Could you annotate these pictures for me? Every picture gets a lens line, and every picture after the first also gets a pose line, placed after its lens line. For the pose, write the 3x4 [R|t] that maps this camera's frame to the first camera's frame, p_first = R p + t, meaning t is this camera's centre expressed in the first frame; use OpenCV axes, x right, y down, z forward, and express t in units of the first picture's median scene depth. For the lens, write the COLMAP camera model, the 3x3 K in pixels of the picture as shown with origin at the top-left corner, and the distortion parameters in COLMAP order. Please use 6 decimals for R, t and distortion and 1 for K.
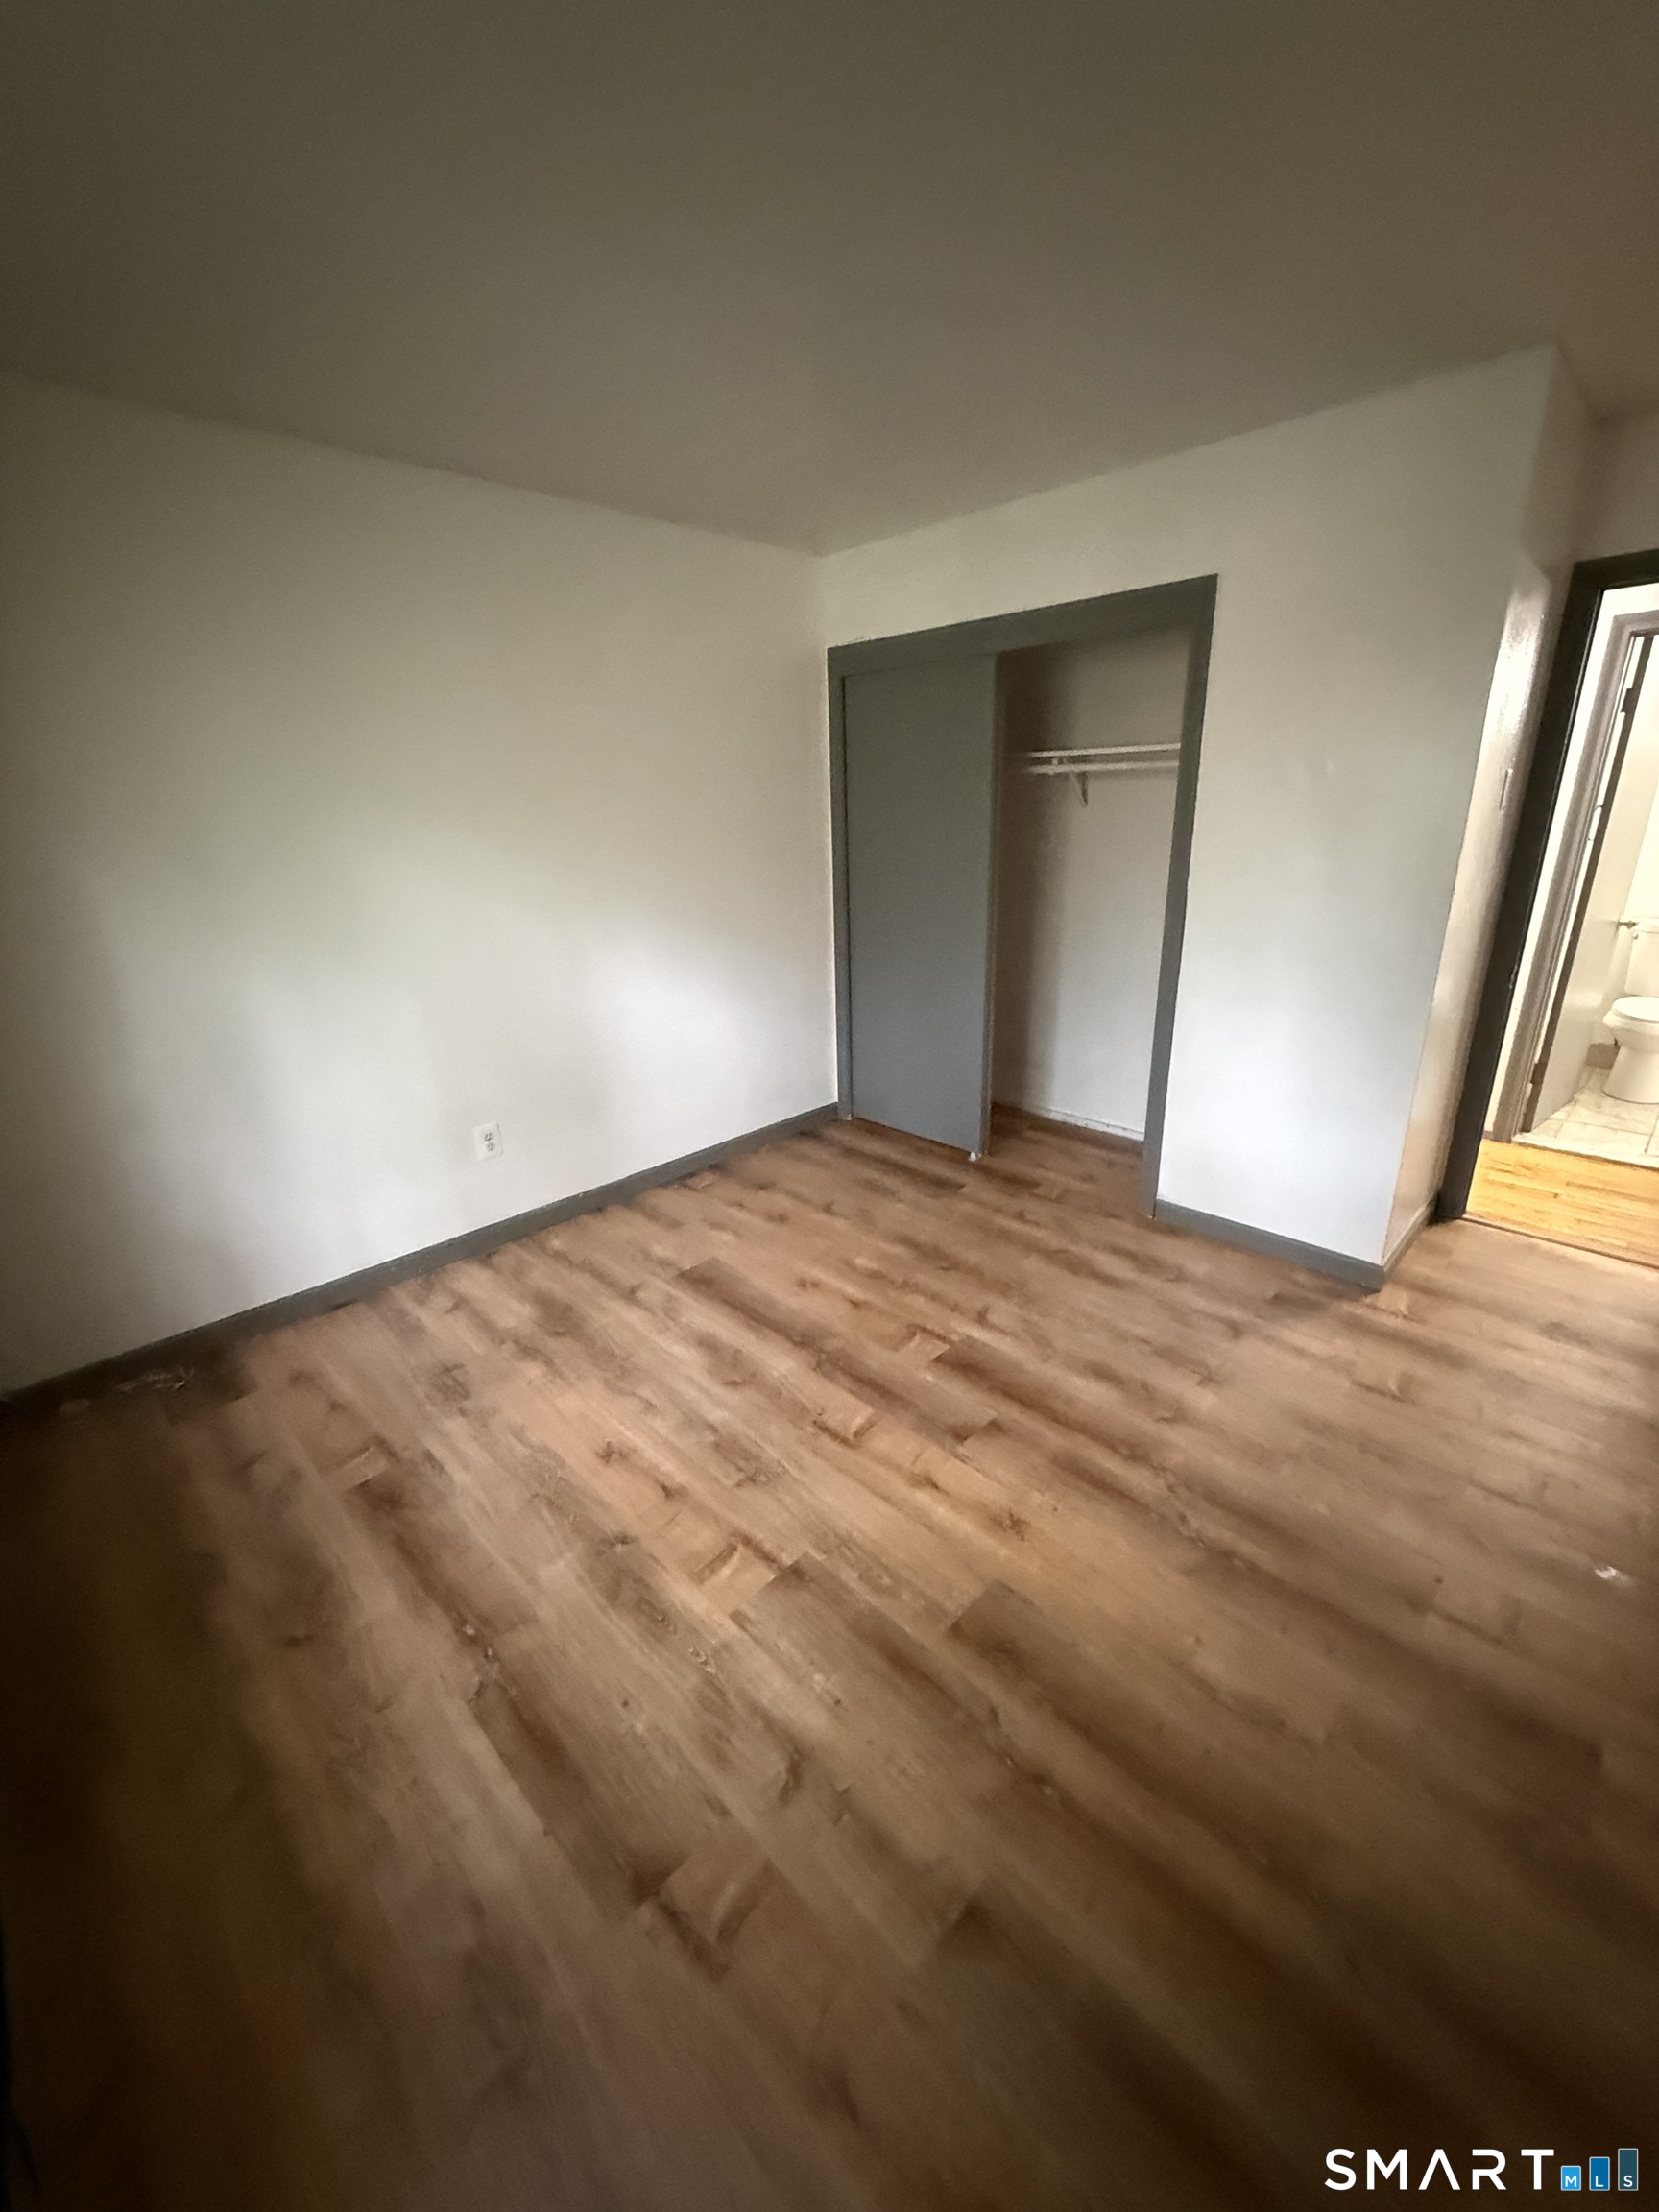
lens RADIAL K [[883.0, 0, 825.1], [0, 883.0, 1107.2], [0, 0, 1]] dist [-0.000019, -0.000042]
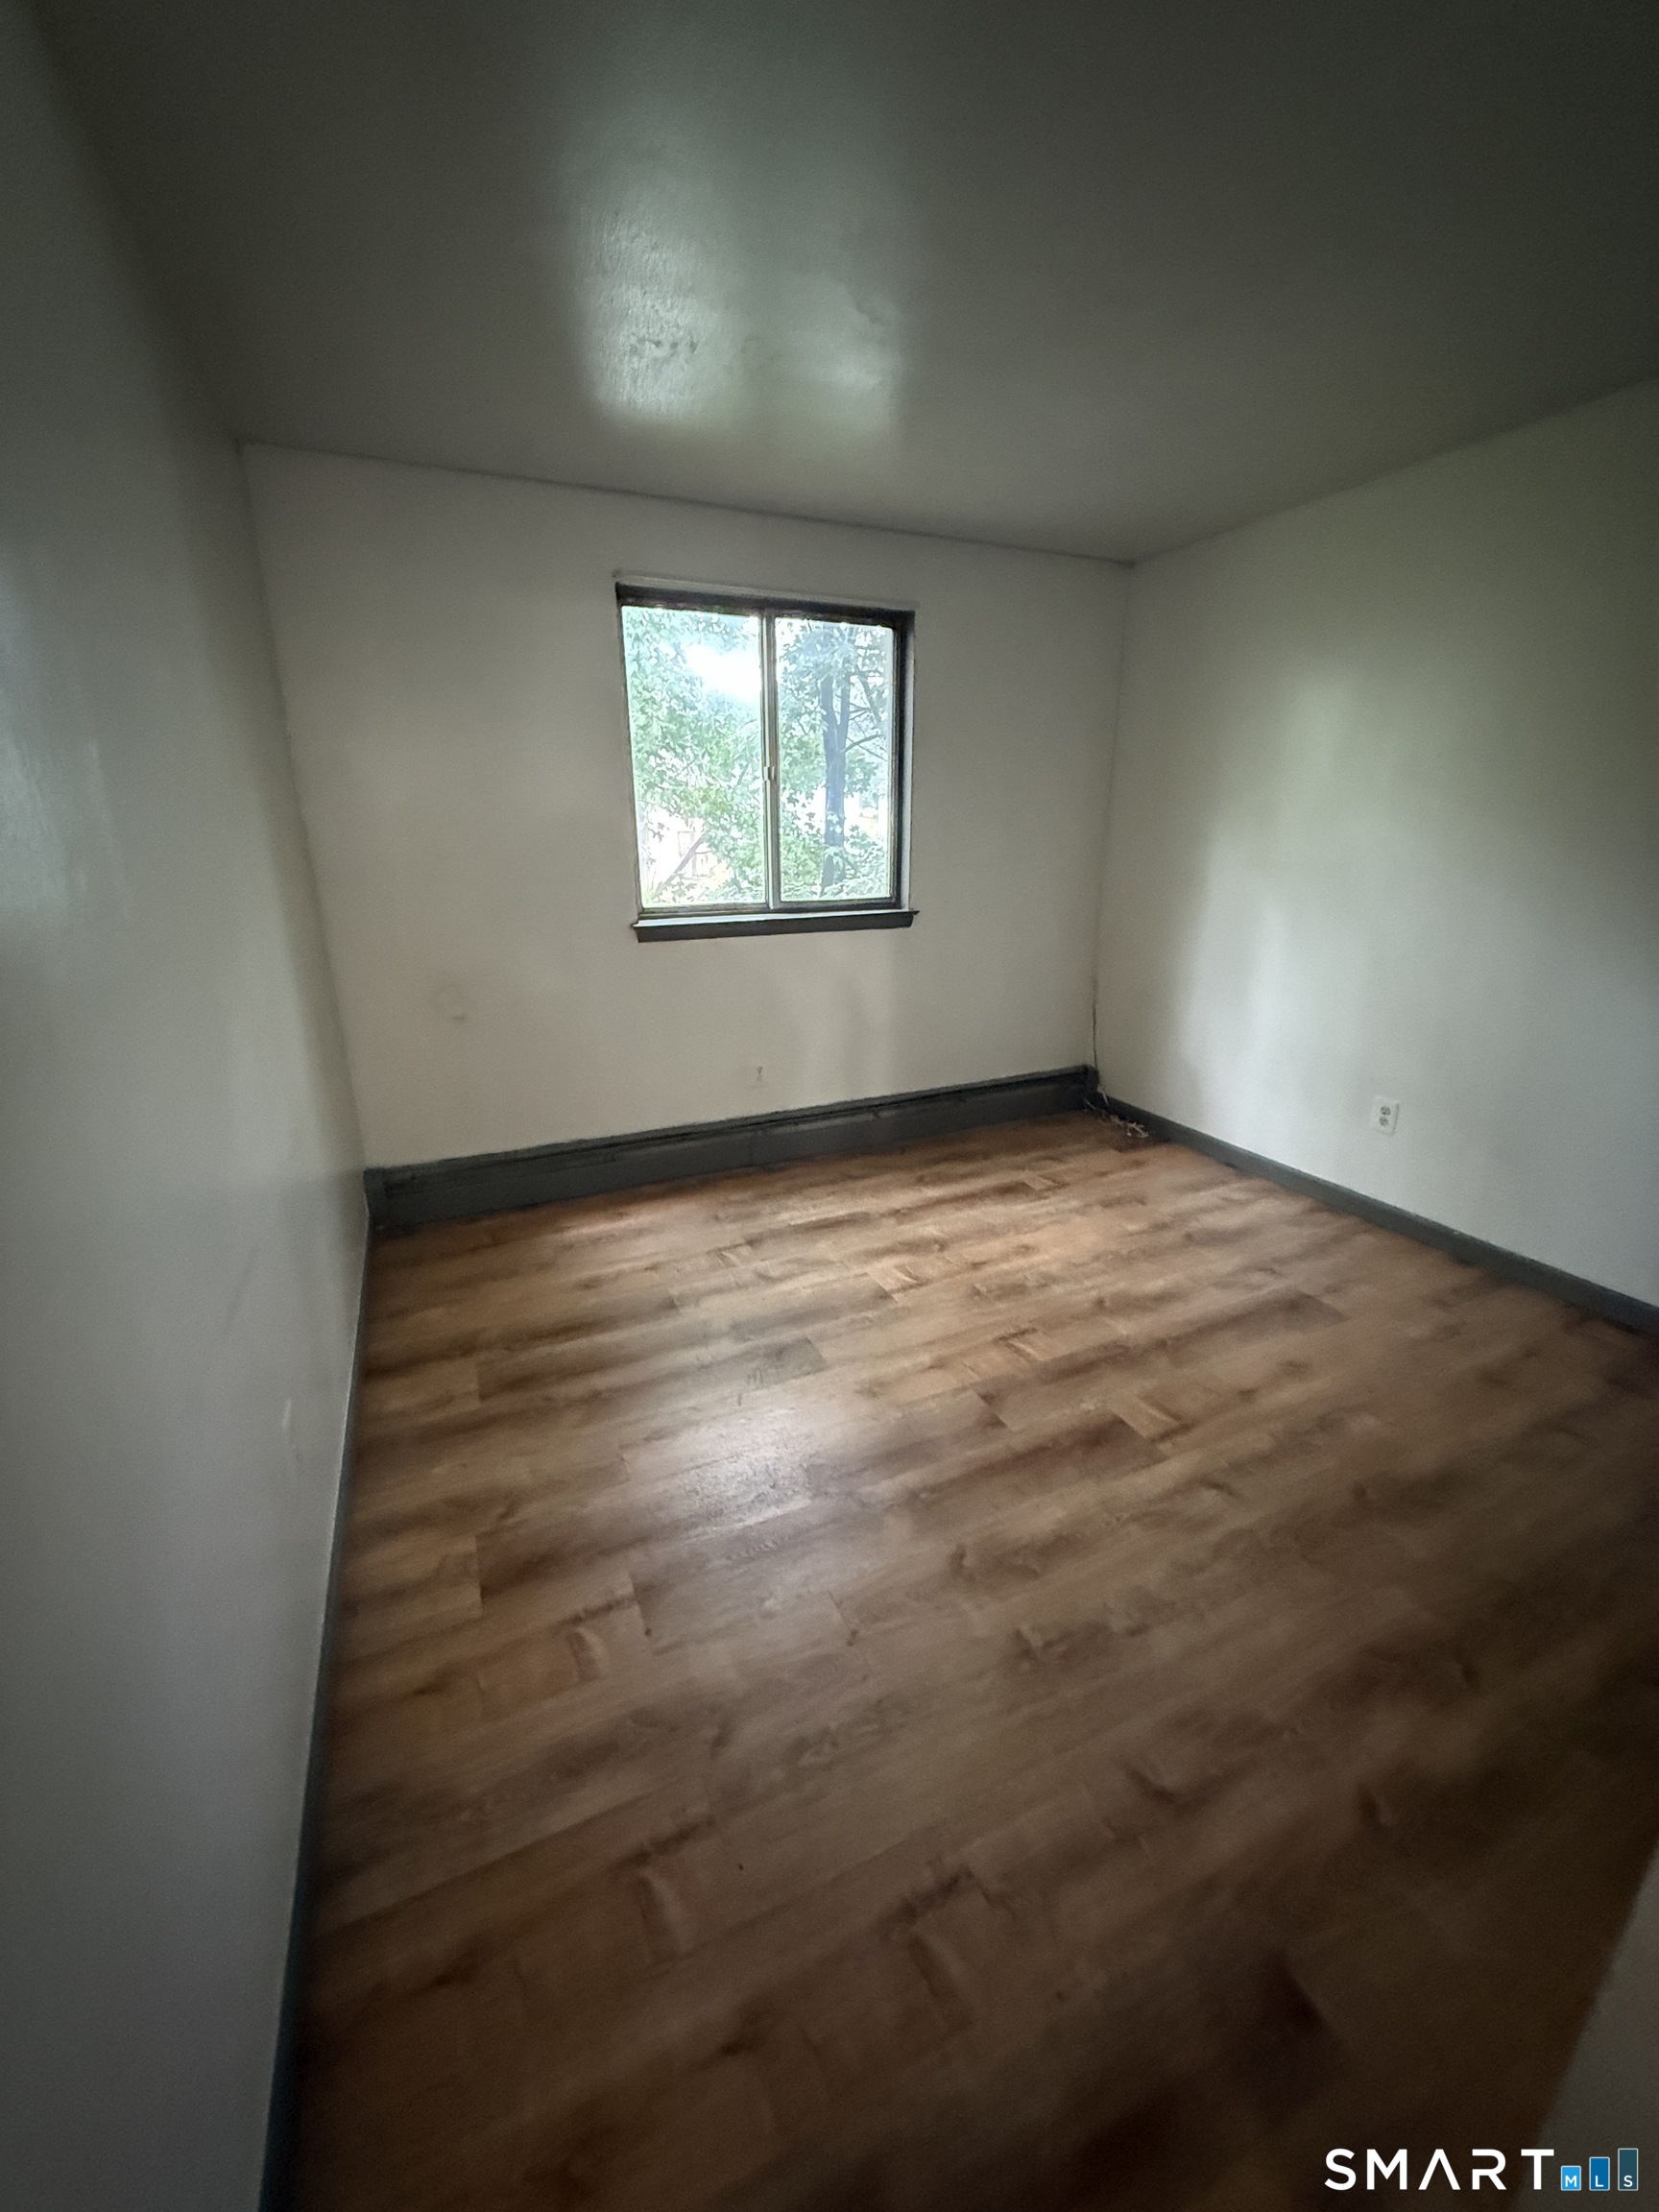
lens RADIAL K [[883.0, 0, 825.1], [0, 883.0, 1107.2], [0, 0, 1]] dist [-0.000019, -0.000042]
pose [[-0.356950, 0.310312, -0.881075, 0.954972], [-0.291658, 0.859035, 0.420708, -0.271654], [0.887425, 0.407144, -0.216127, 0.865620]]
